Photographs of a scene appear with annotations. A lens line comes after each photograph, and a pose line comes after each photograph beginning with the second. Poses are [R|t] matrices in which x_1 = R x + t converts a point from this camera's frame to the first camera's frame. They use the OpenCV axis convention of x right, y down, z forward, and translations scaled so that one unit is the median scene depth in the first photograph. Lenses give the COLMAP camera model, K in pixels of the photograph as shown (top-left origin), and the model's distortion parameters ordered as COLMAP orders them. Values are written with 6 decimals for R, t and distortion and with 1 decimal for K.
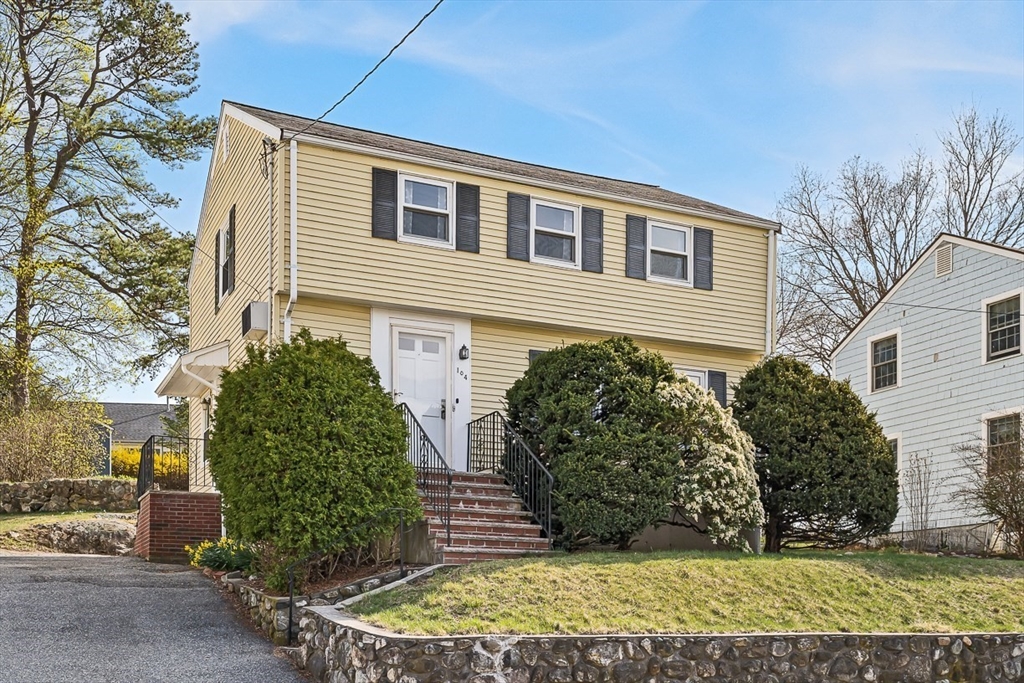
lens RADIAL K [[1055.6, 0, 512.4], [0, 1055.6, 337.6], [0, 0, 1]] dist [0.003844, 0.000000]
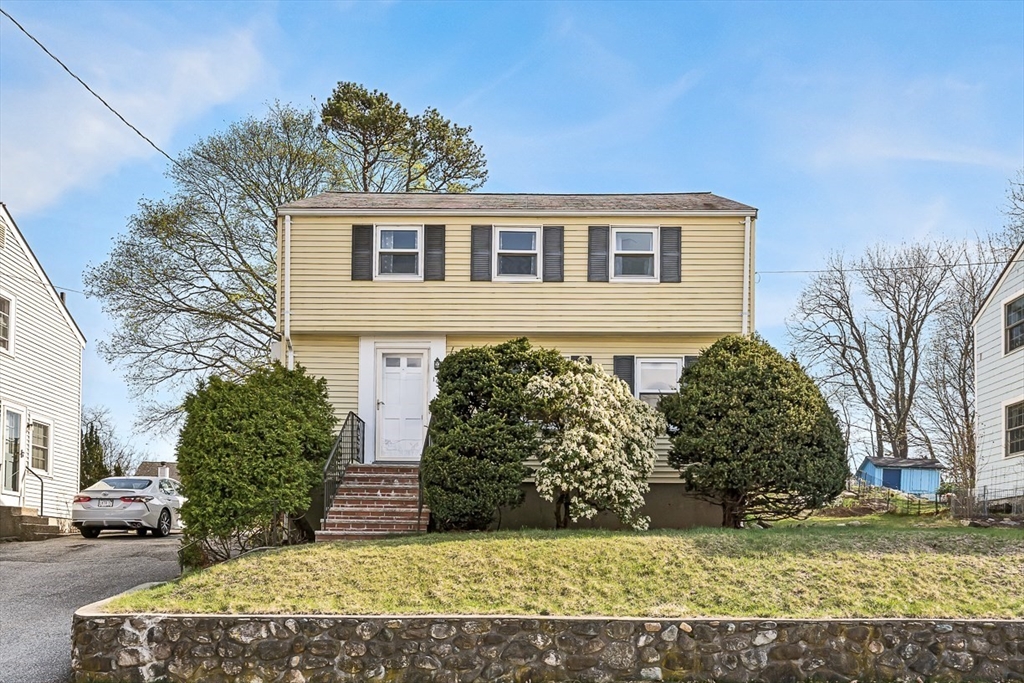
lens RADIAL K [[812.3, 0, 512.5], [0, 812.3, 347.4], [0, 0, 1]] dist [-0.001479, 0.011858]
pose [[0.903865, -0.106651, -0.414312, 0.499536], [0.105224, 0.994100, -0.026343, 0.034293], [0.414677, -0.019785, 0.909754, 0.229065]]
